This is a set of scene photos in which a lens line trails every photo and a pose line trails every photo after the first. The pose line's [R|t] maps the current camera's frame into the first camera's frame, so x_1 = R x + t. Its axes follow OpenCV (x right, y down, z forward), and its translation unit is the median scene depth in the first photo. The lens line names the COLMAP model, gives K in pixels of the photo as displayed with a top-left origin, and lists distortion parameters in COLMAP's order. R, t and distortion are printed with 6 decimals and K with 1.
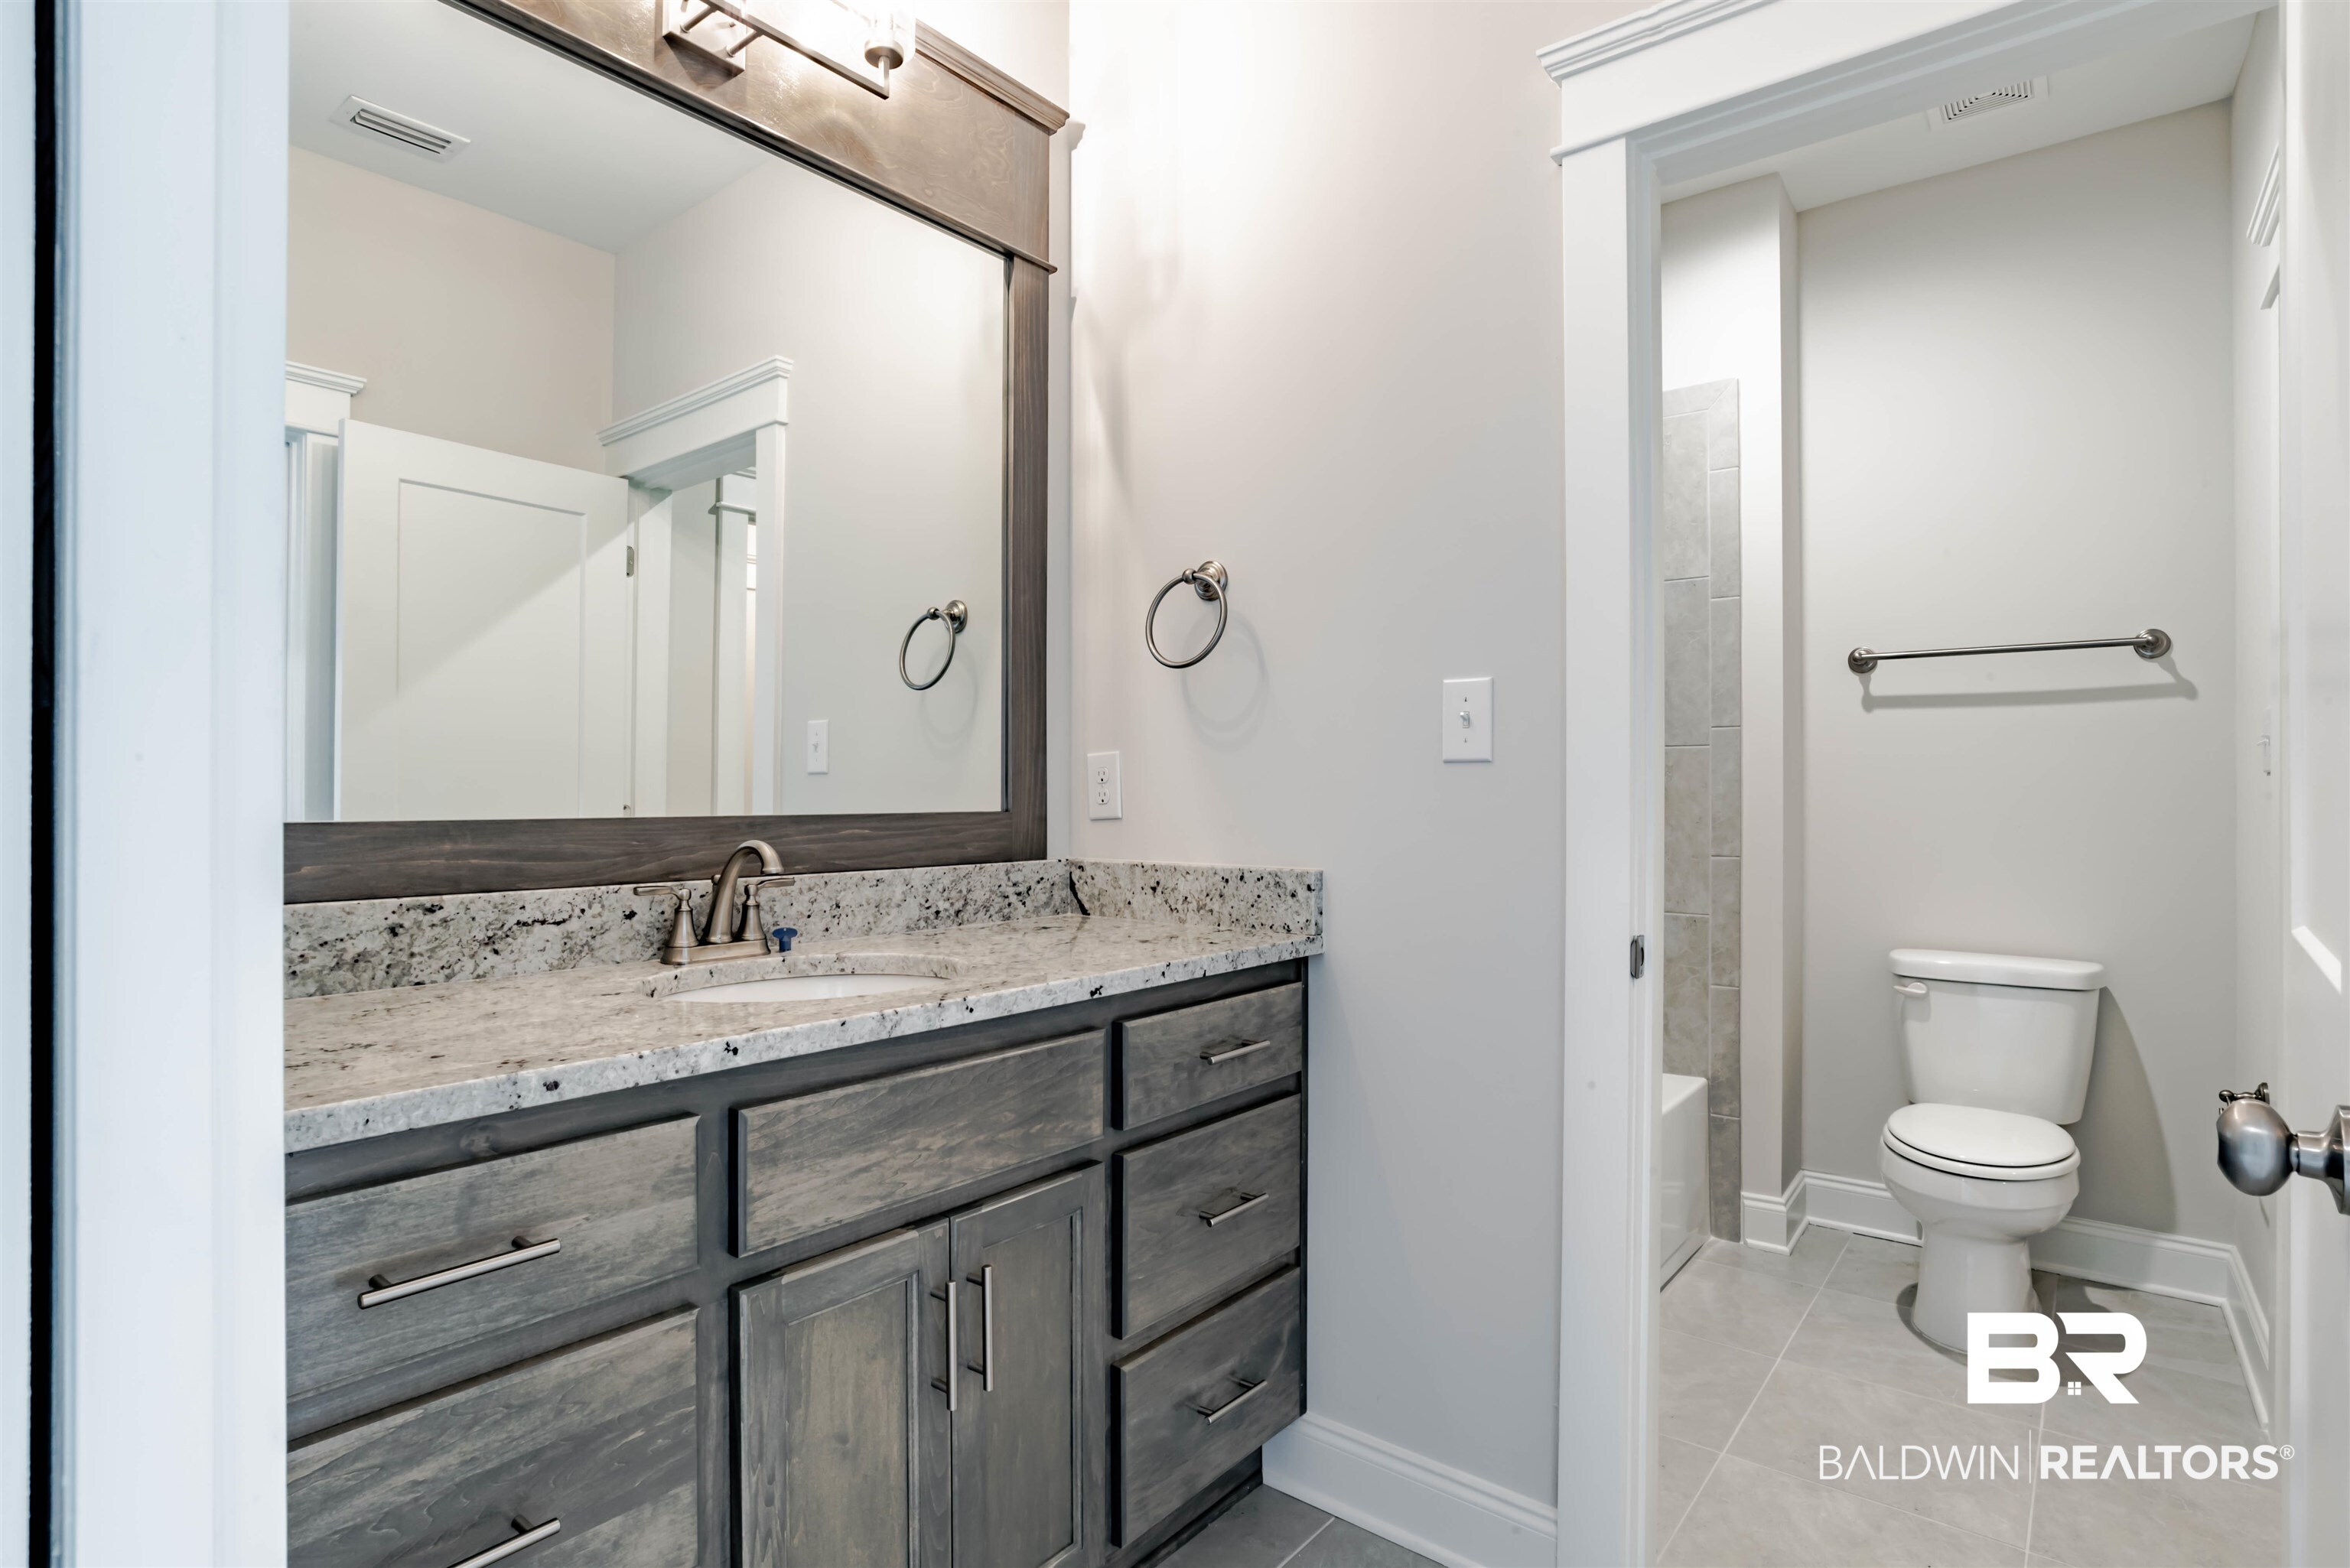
lens RADIAL K [[1189.4, 0, 1168.6], [0, 1189.4, 782.4], [0, 0, 1]] dist [-0.041261, 0.020372]
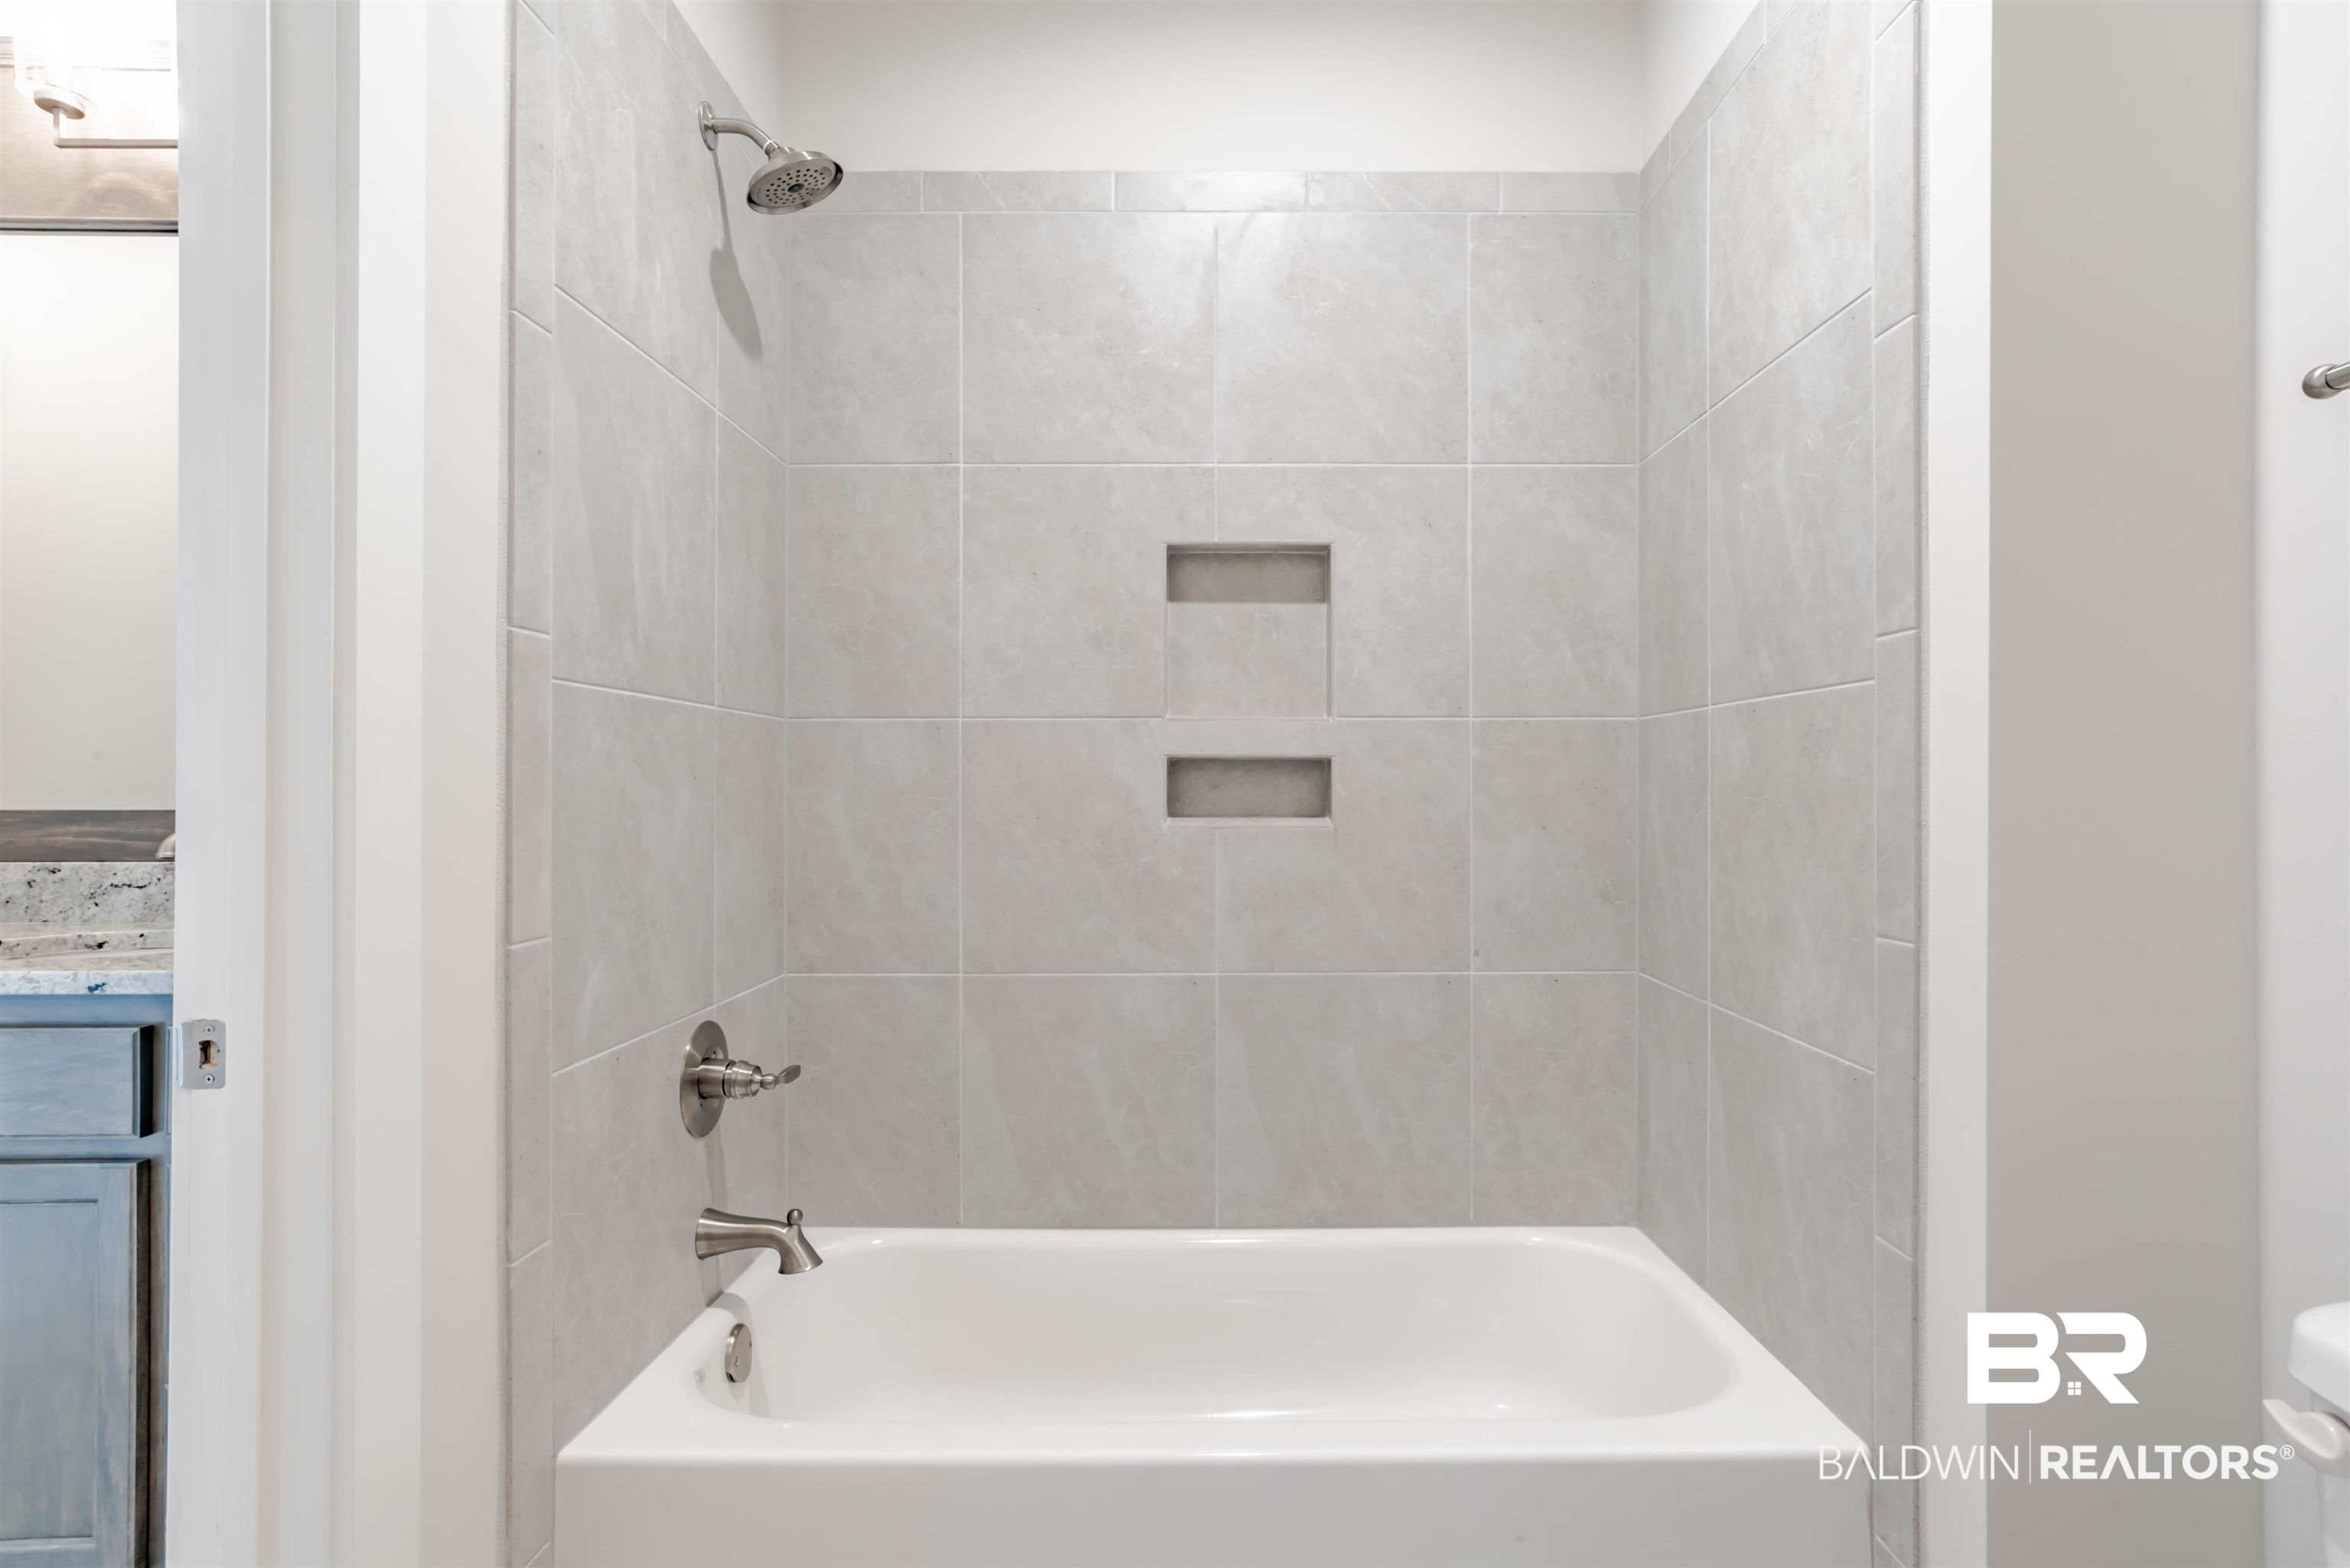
lens RADIAL K [[1189.4, 0, 1250.2], [0, 1189.4, 785.6], [0, 0, 1]] dist [-0.041261, 0.020372]
pose [[0.636541, -0.005656, -0.771222, 1.383869], [0.007691, 0.999970, -0.000986, 0.014062], [0.771205, -0.005303, 0.636565, 1.179260]]
